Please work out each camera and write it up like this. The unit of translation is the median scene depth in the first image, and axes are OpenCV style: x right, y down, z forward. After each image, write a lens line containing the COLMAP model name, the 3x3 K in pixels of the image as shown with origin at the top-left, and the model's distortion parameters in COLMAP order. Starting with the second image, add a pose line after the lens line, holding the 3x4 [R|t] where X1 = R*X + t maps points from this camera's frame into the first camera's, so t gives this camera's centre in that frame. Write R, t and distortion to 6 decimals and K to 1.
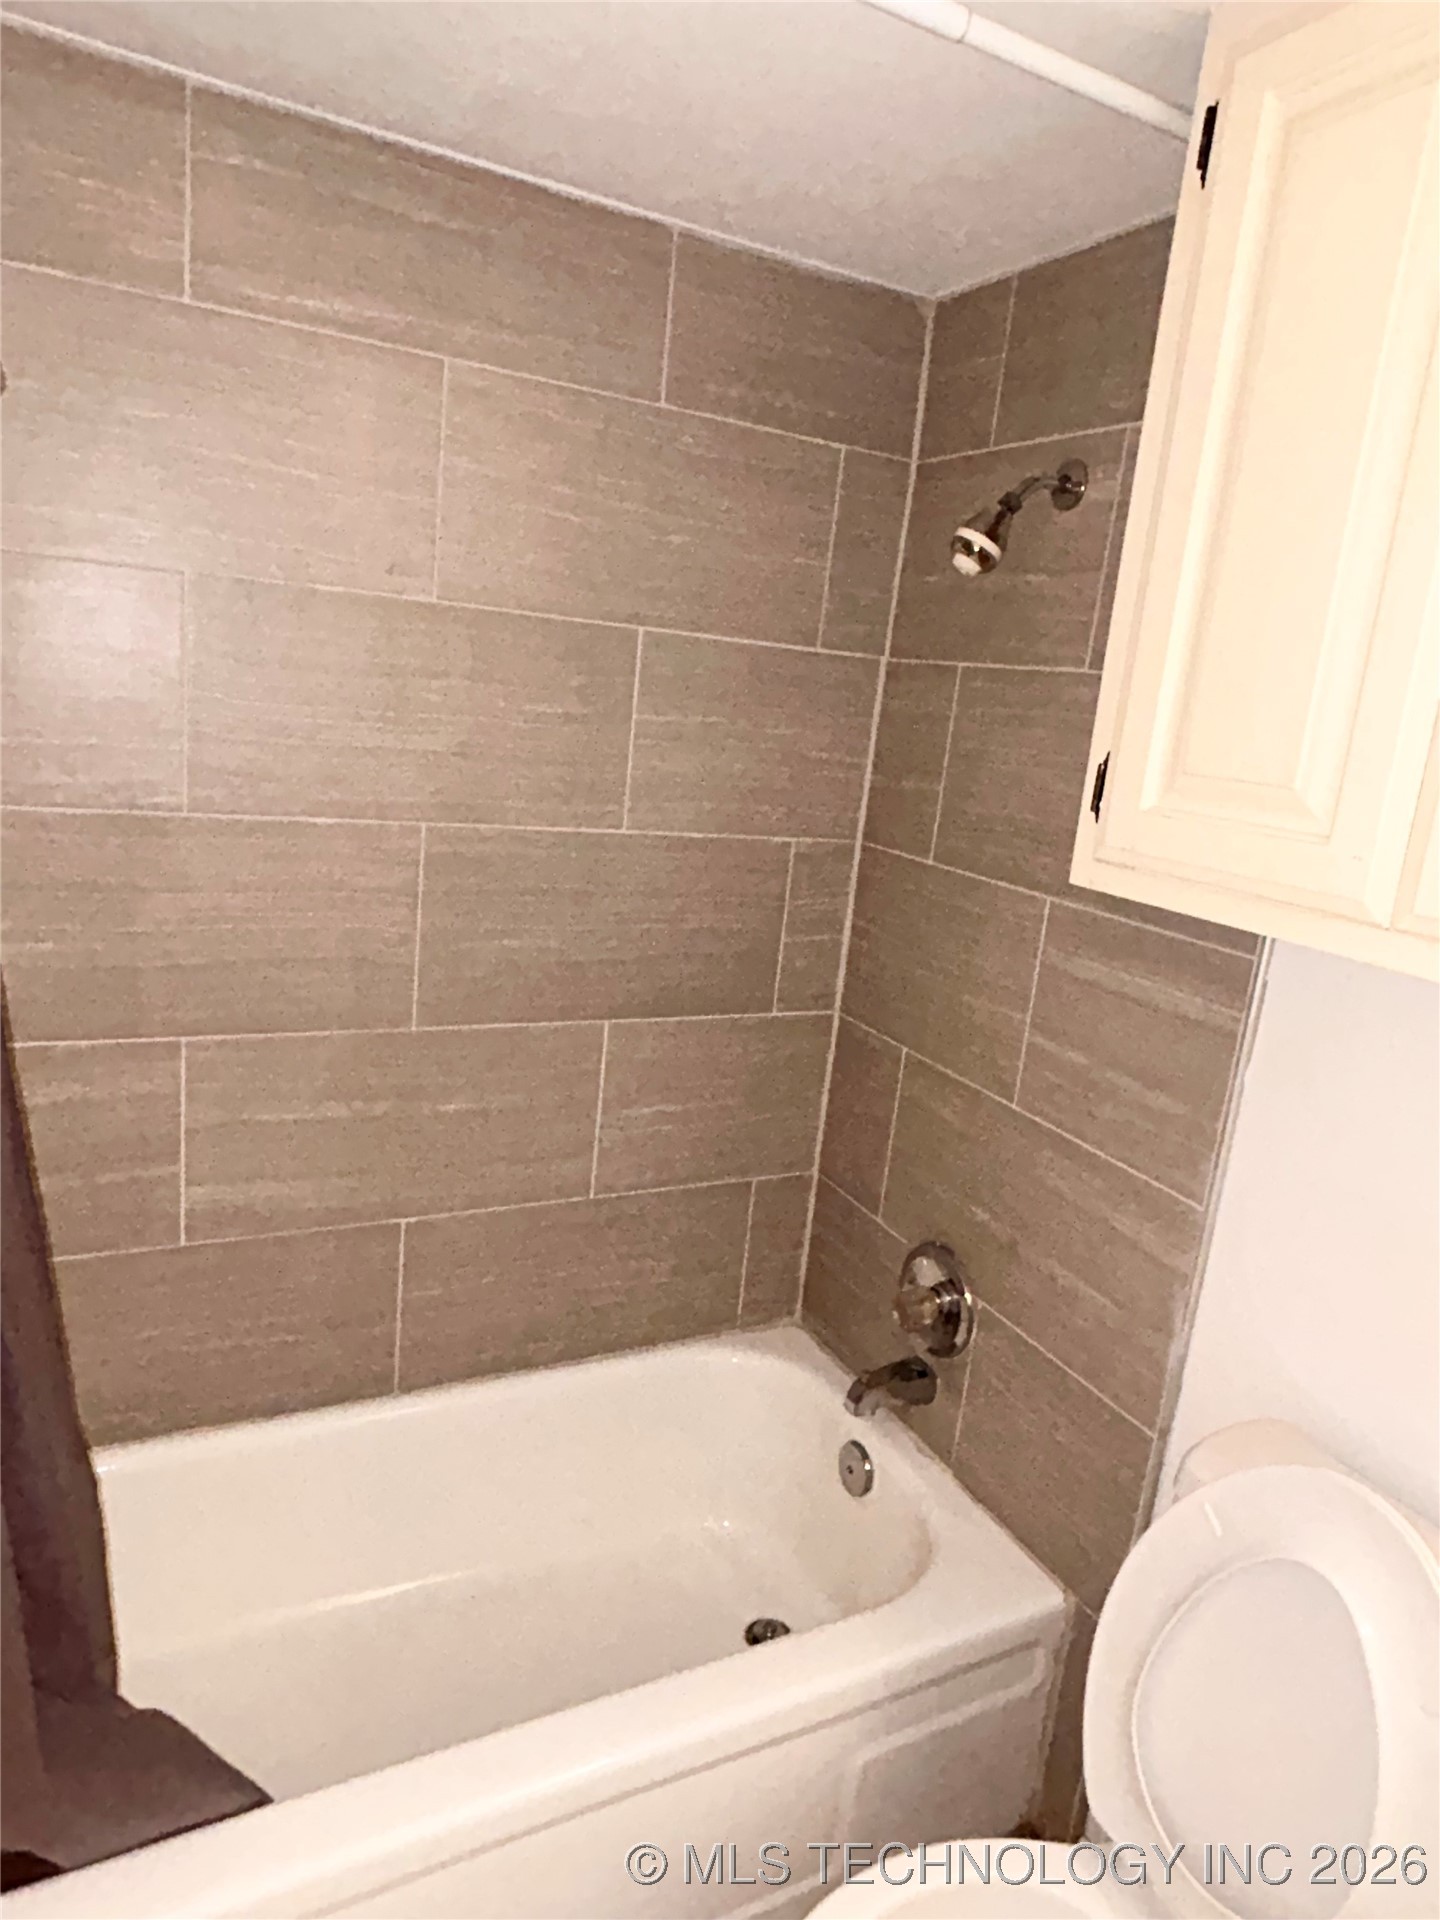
lens RADIAL K [[1183.1, 0, 720.5], [0, 1183.1, 954.7], [0, 0, 1]] dist [-0.001511, 0.000477]
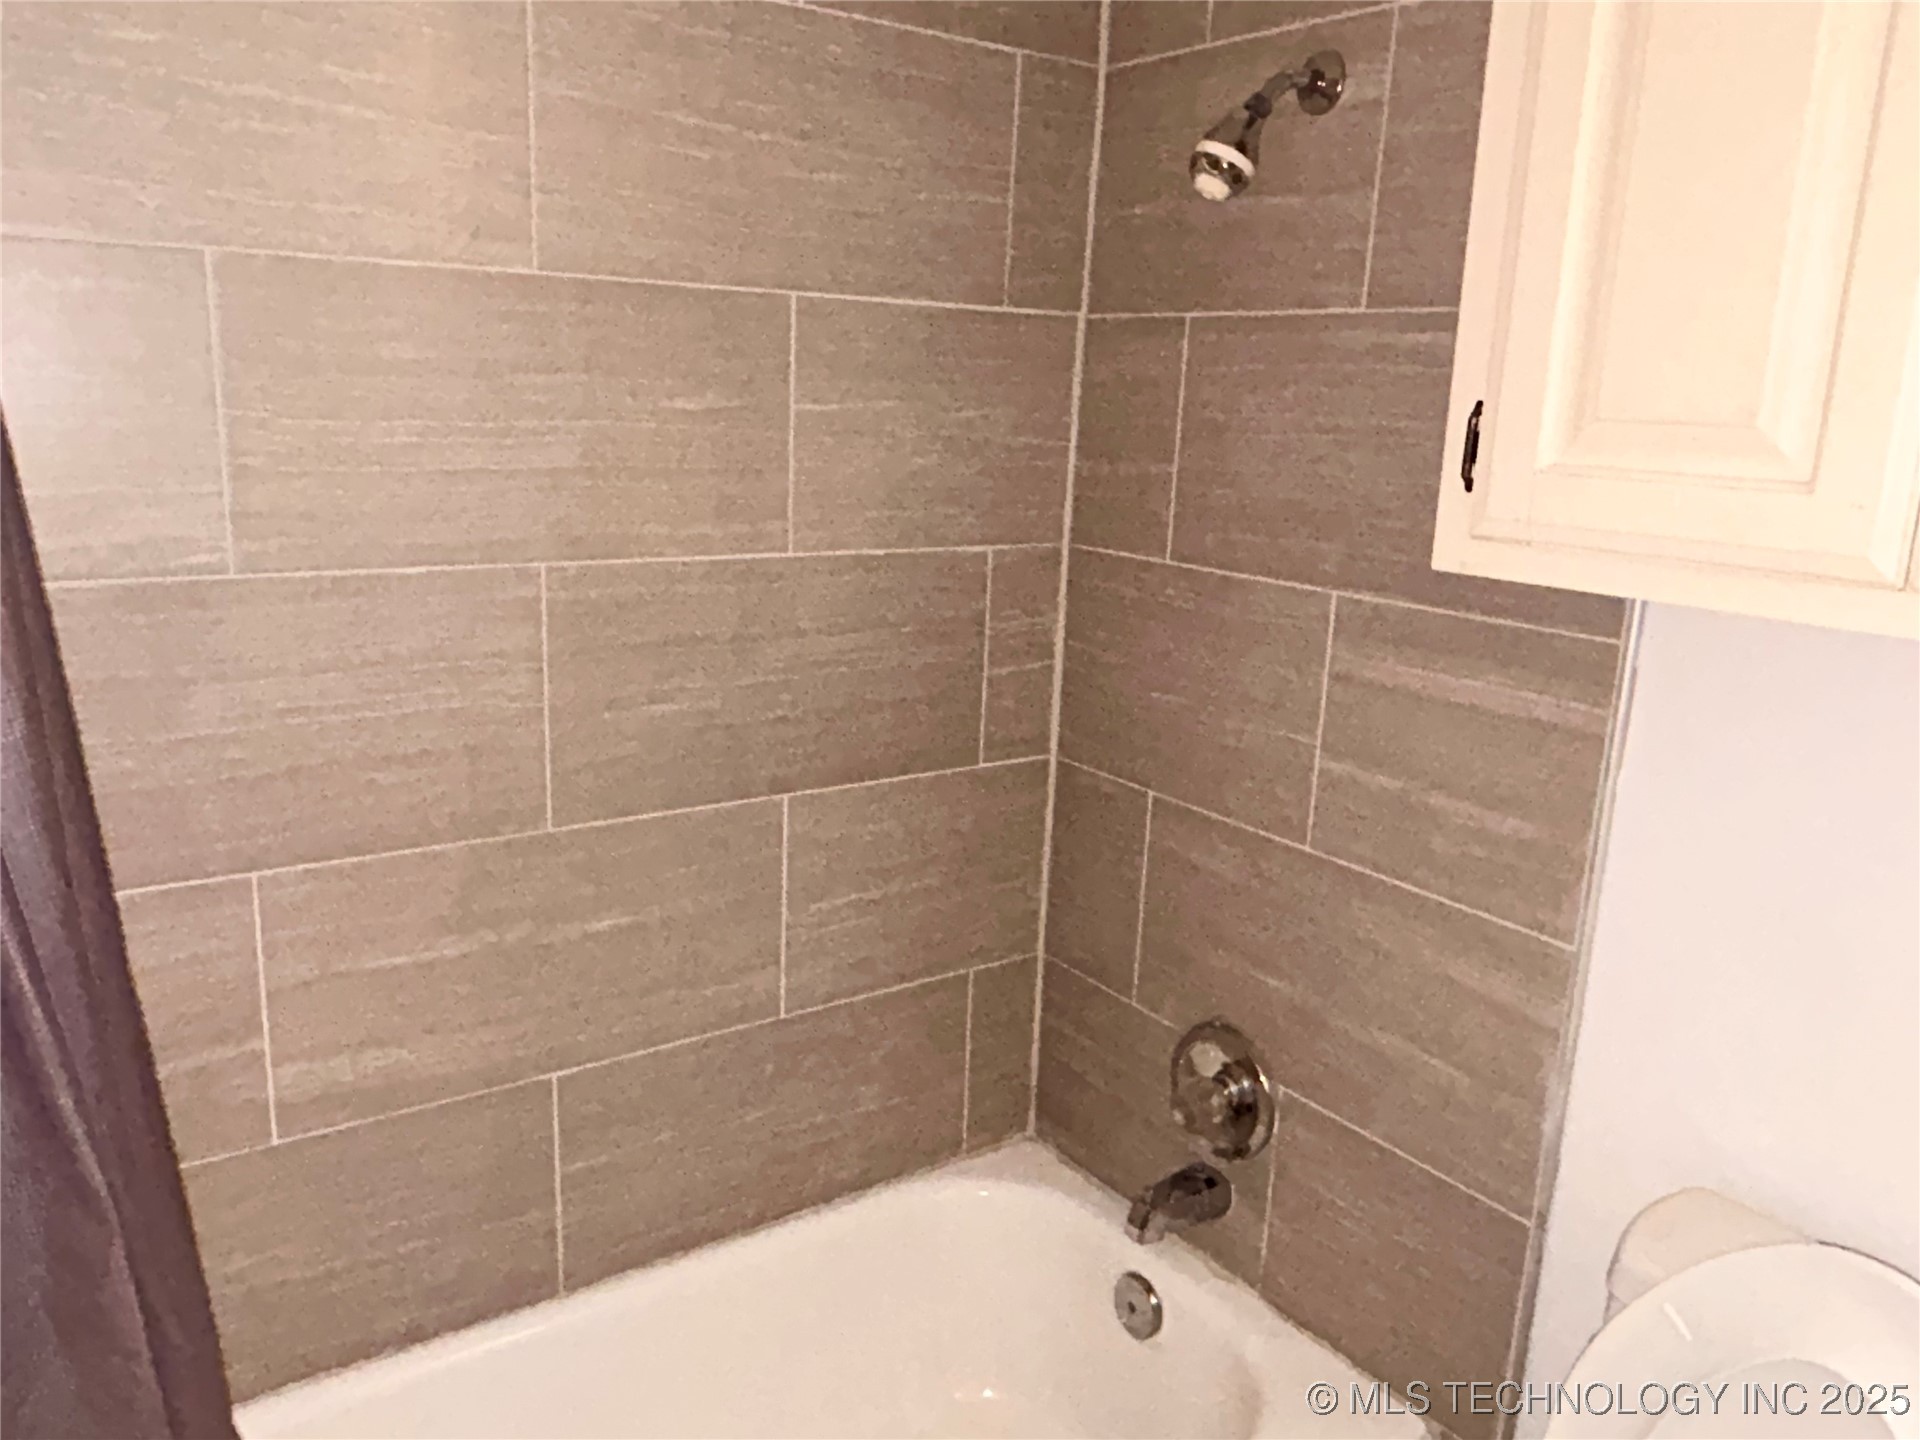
lens RADIAL K [[1418.0, 0, 959.3], [0, 1418.0, 725.3], [0, 0, 1]] dist [0.003250, -0.012565]
pose [[0.989460, -0.094535, 0.109694, -0.088508], [0.091965, 0.995361, 0.028270, -0.007090], [-0.111857, -0.017884, 0.993563, 0.046759]]
